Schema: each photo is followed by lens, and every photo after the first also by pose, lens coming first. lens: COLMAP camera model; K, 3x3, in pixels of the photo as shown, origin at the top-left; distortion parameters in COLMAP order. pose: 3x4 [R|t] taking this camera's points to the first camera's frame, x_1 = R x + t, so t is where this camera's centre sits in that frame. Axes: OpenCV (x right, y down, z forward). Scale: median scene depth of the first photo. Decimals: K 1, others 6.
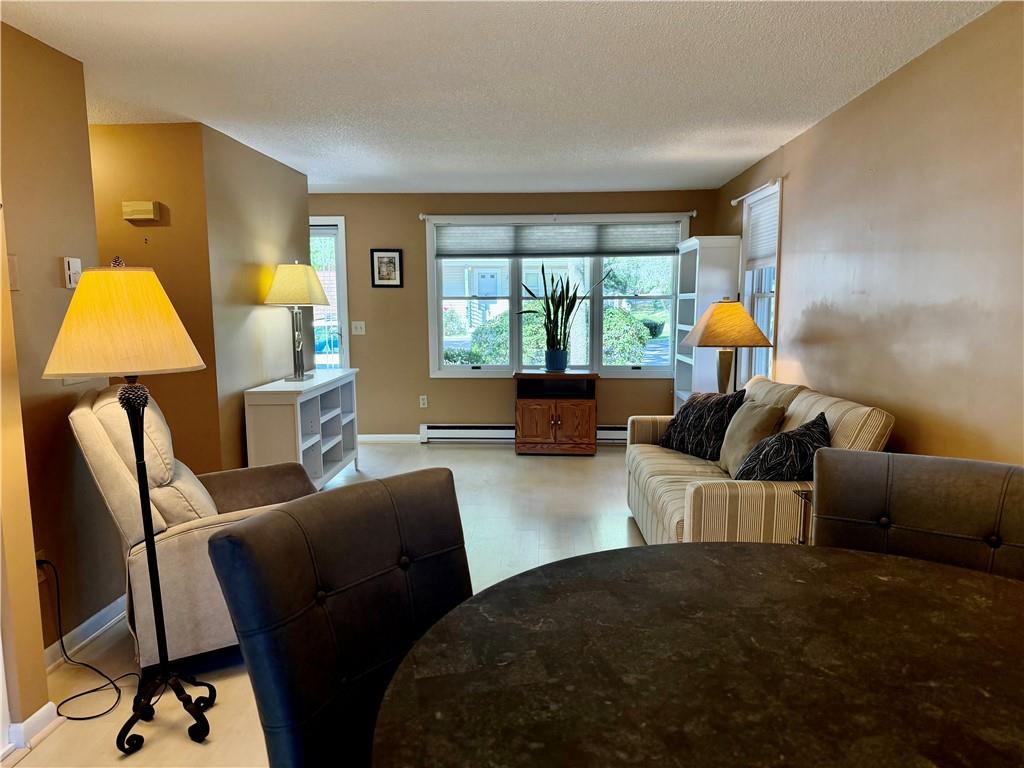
lens RADIAL K [[732.3, 0, 515.1], [0, 732.3, 388.2], [0, 0, 1]] dist [-0.003164, -0.006080]
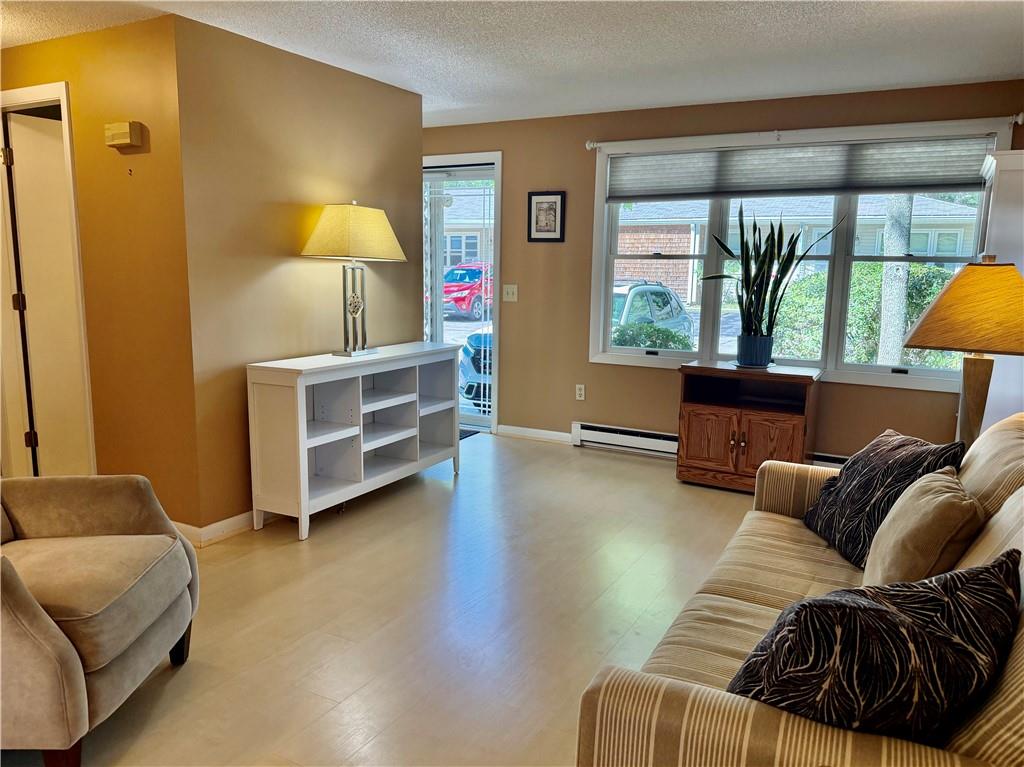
lens RADIAL K [[784.9, 0, 452.0], [0, 784.9, 389.1], [0, 0, 1]] dist [0.097795, -0.195513]
pose [[0.884811, 0.091763, -0.456825, 0.141866], [-0.075438, 0.995693, 0.053893, -0.020745], [0.459803, -0.013223, 0.887922, 0.221206]]
